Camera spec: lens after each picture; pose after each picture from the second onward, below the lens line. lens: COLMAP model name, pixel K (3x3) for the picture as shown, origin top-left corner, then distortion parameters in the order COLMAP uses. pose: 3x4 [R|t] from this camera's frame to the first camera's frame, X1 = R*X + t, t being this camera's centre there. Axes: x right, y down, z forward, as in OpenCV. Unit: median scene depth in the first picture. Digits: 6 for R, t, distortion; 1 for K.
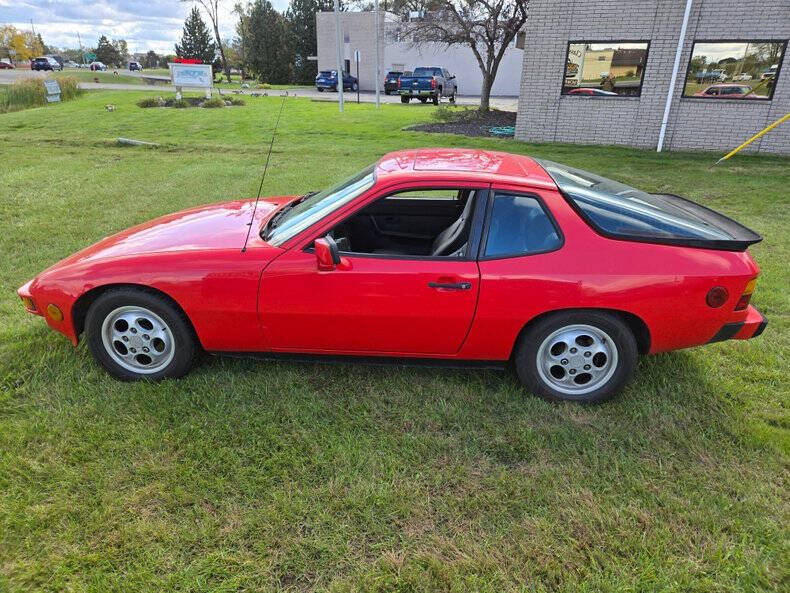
lens RADIAL K [[519.0, 0, 399.0], [0, 519.0, 293.6], [0, 0, 1]] dist [0.036925, -0.031351]
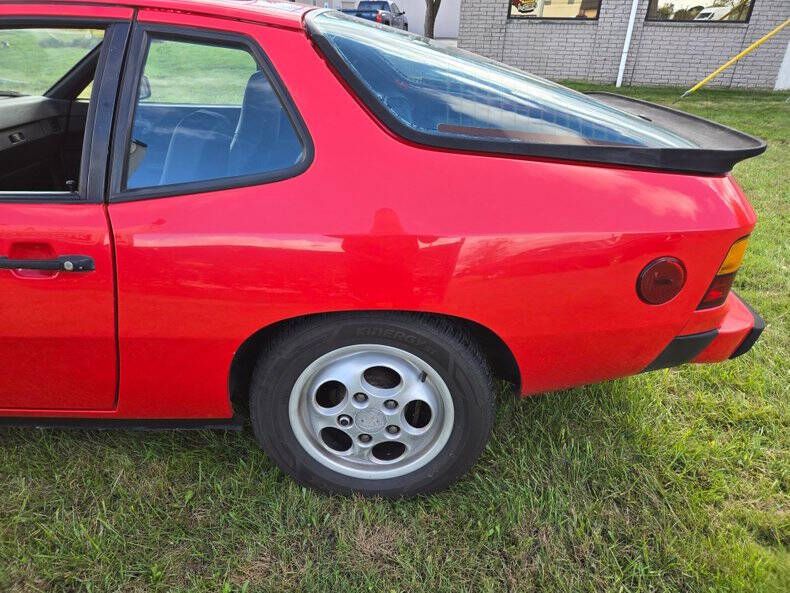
lens RADIAL K [[519.0, 0, 392.2], [0, 519.0, 301.1], [0, 0, 1]] dist [0.036925, -0.031351]
pose [[0.998844, -0.017418, 0.044797, 0.341501], [0.013244, 0.995686, 0.091838, -0.018661], [-0.046204, -0.091138, 0.994766, 0.540048]]
